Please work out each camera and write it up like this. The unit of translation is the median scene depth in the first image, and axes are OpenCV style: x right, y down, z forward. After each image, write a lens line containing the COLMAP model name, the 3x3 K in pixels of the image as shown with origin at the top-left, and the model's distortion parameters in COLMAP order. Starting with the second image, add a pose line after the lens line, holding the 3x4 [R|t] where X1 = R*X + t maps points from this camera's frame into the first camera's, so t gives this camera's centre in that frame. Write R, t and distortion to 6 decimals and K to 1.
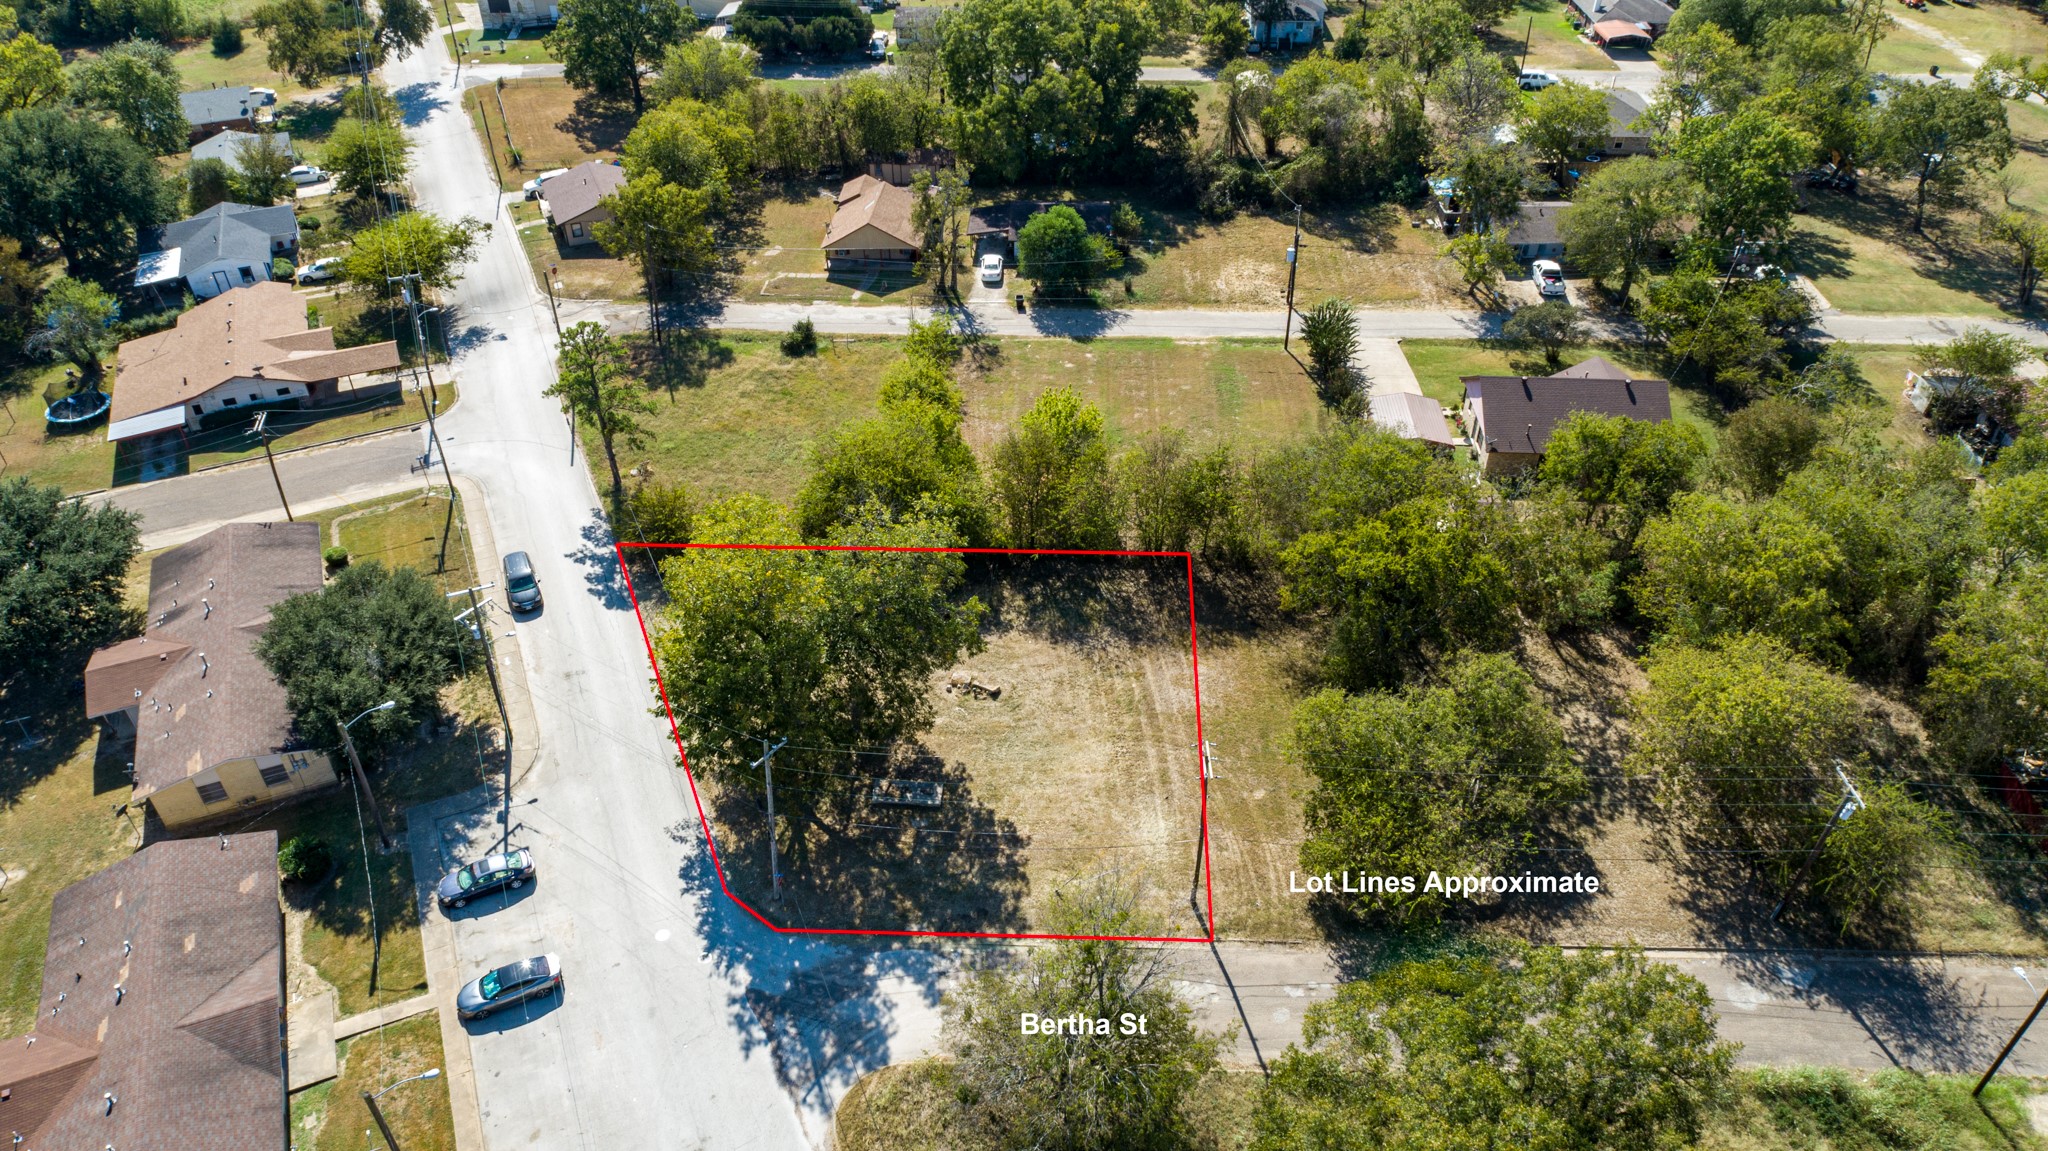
lens RADIAL K [[1398.0, 0, 1024.0], [0, 1398.0, 575.5], [0, 0, 1]] dist [-0.009694, 0.020969]
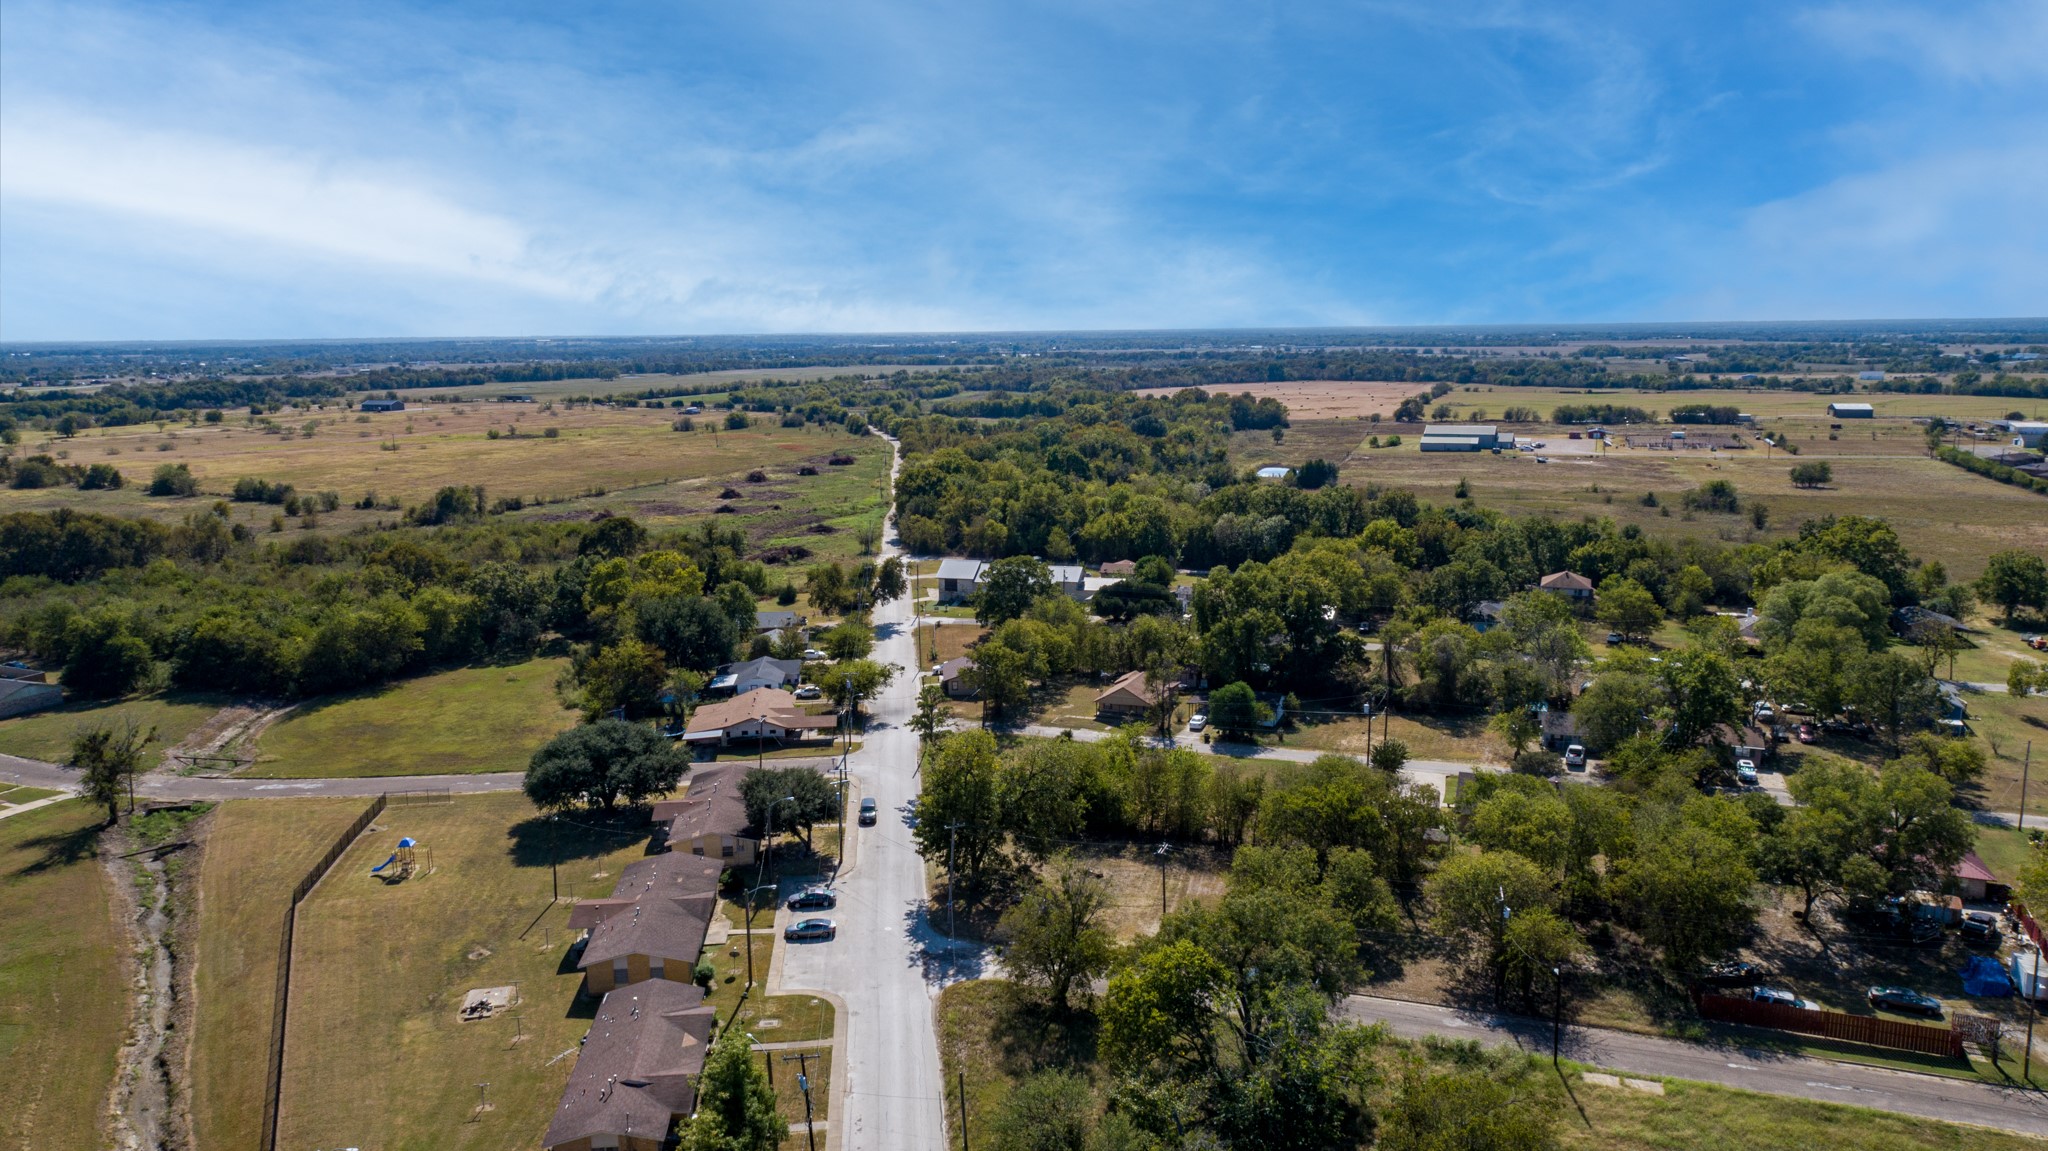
lens RADIAL K [[1424.1, 0, 1024.0], [0, 1424.1, 575.5], [0, 0, 1]] dist [0.003687, 0.000203]
pose [[0.948371, 0.048901, -0.313370, 0.304675], [-0.186826, 0.884563, -0.427369, 0.376459], [0.256297, 0.463850, 0.848030, -0.503146]]
